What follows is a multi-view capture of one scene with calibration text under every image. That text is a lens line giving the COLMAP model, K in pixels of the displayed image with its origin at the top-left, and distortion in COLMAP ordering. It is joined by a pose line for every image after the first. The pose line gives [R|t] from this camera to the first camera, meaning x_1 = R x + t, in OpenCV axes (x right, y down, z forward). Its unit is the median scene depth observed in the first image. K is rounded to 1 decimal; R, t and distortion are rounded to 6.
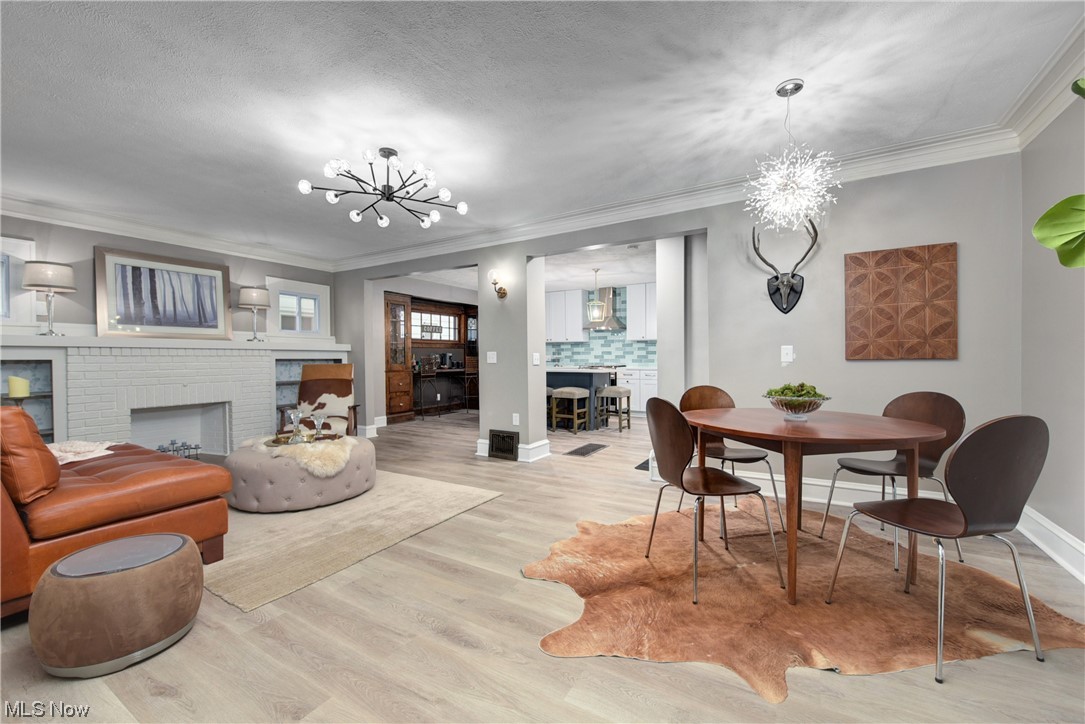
lens RADIAL K [[437.0, 0, 544.2], [0, 437.0, 361.7], [0, 0, 1]] dist [-0.006127, -0.000245]
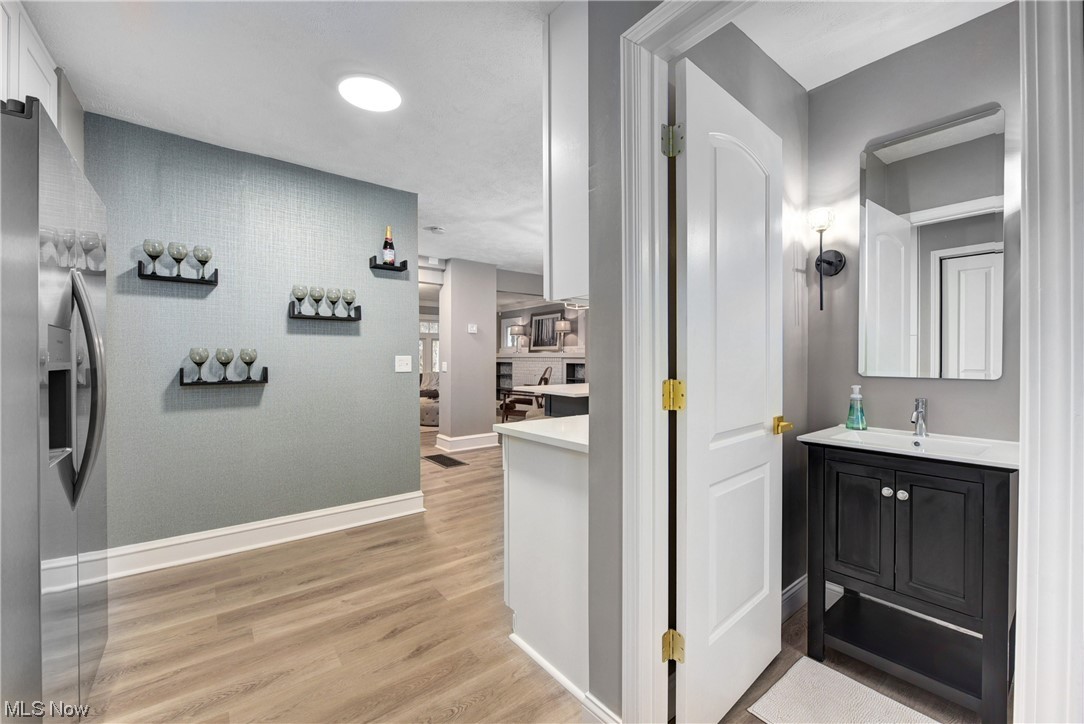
lens RADIAL K [[436.6, 0, 543.7], [0, 436.6, 361.7], [0, 0, 1]] dist [-0.006127, -0.000245]
pose [[-0.352456, 0.006101, -0.935809, 0.970072], [-0.011552, 0.999874, 0.010870, -0.029498], [0.935757, 0.014641, -0.352341, 1.597827]]
